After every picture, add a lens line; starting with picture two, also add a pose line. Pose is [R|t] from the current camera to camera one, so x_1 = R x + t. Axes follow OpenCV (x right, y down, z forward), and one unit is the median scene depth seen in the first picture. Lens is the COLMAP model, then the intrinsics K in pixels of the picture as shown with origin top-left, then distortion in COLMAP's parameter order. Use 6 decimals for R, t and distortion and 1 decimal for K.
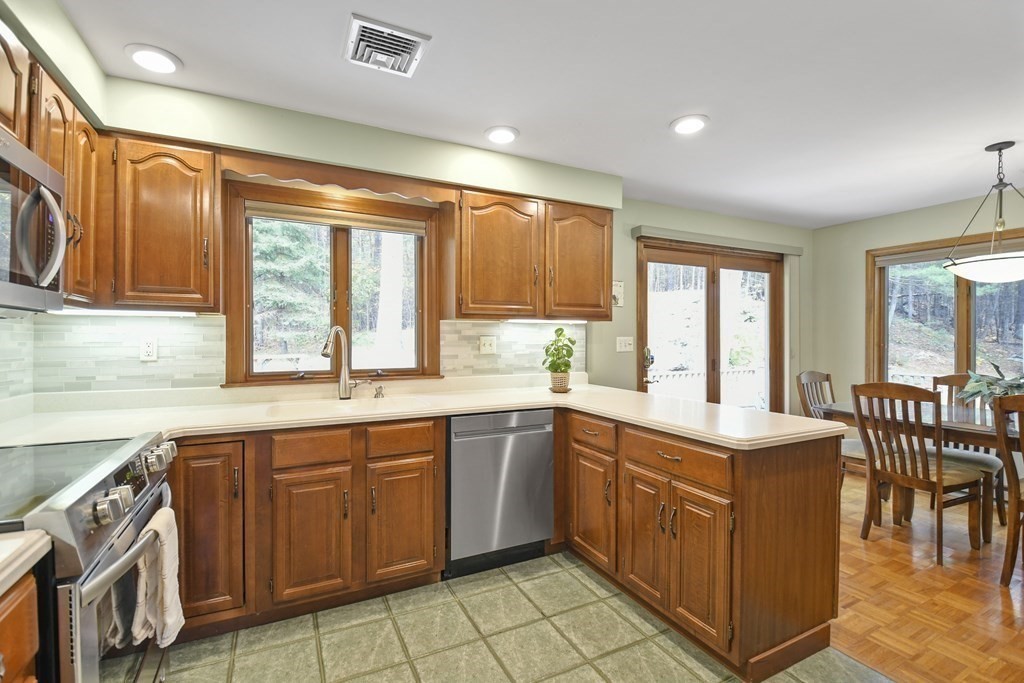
lens RADIAL K [[455.8, 0, 509.4], [0, 455.8, 336.7], [0, 0, 1]] dist [0.013896, -0.018265]
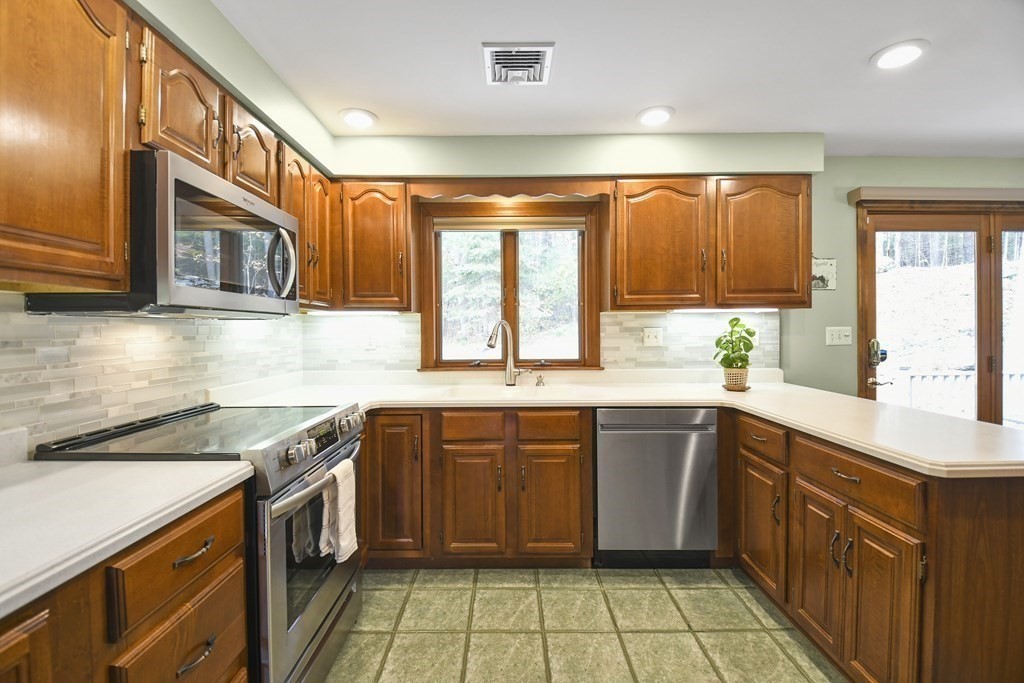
lens RADIAL K [[455.8, 0, 507.4], [0, 455.8, 332.3], [0, 0, 1]] dist [0.013896, -0.018265]
pose [[0.893265, -0.004009, -0.449512, 0.158177], [0.008515, 0.999932, 0.008003, -0.002696], [0.449449, -0.010976, 0.893238, 0.009551]]
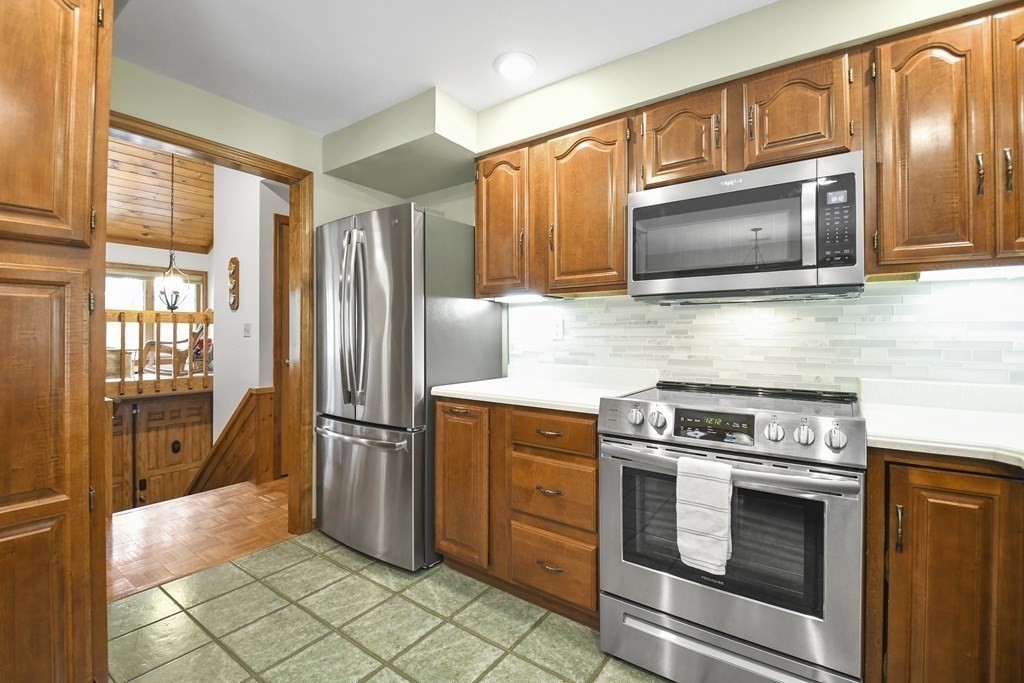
lens RADIAL K [[455.8, 0, 504.8], [0, 455.8, 331.2], [0, 0, 1]] dist [0.013896, -0.018265]
pose [[-0.891894, -0.004393, -0.452224, 0.120986], [-0.000484, 0.999962, -0.008760, 0.040609], [0.452245, -0.007594, -0.891861, 1.017924]]
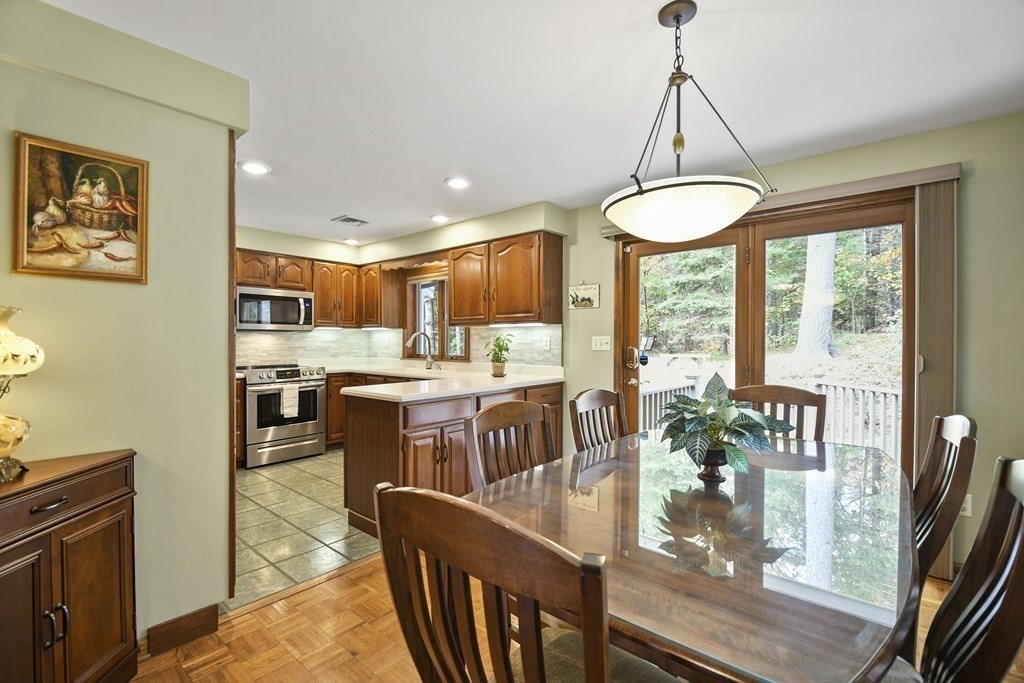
lens RADIAL K [[455.8, 0, 511.5], [0, 455.8, 344.1], [0, 0, 1]] dist [0.013896, -0.018265]
pose [[0.388808, 0.008191, -0.921282, 1.926591], [0.001382, 0.999954, 0.009474, 0.013473], [0.921318, -0.004957, 0.388779, 0.683536]]
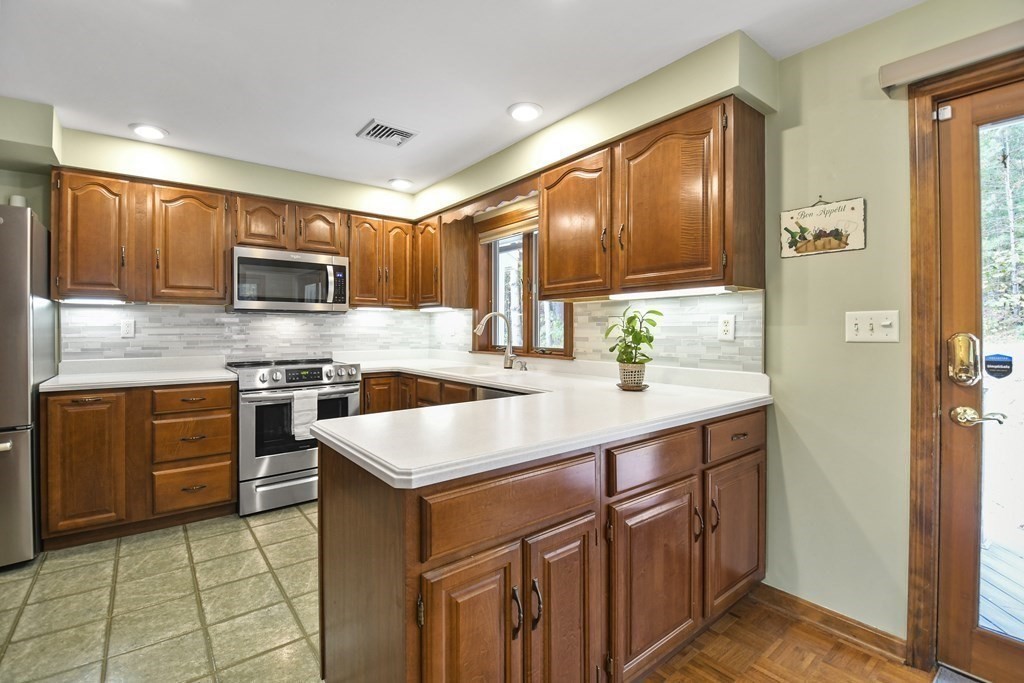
lens RADIAL K [[455.8, 0, 509.7], [0, 455.8, 327.8], [0, 0, 1]] dist [0.013896, -0.018265]
pose [[0.201696, -0.002961, -0.979444, 1.095762], [0.003583, 0.999991, -0.002285, 0.029756], [0.979442, -0.003049, 0.201705, 0.899680]]
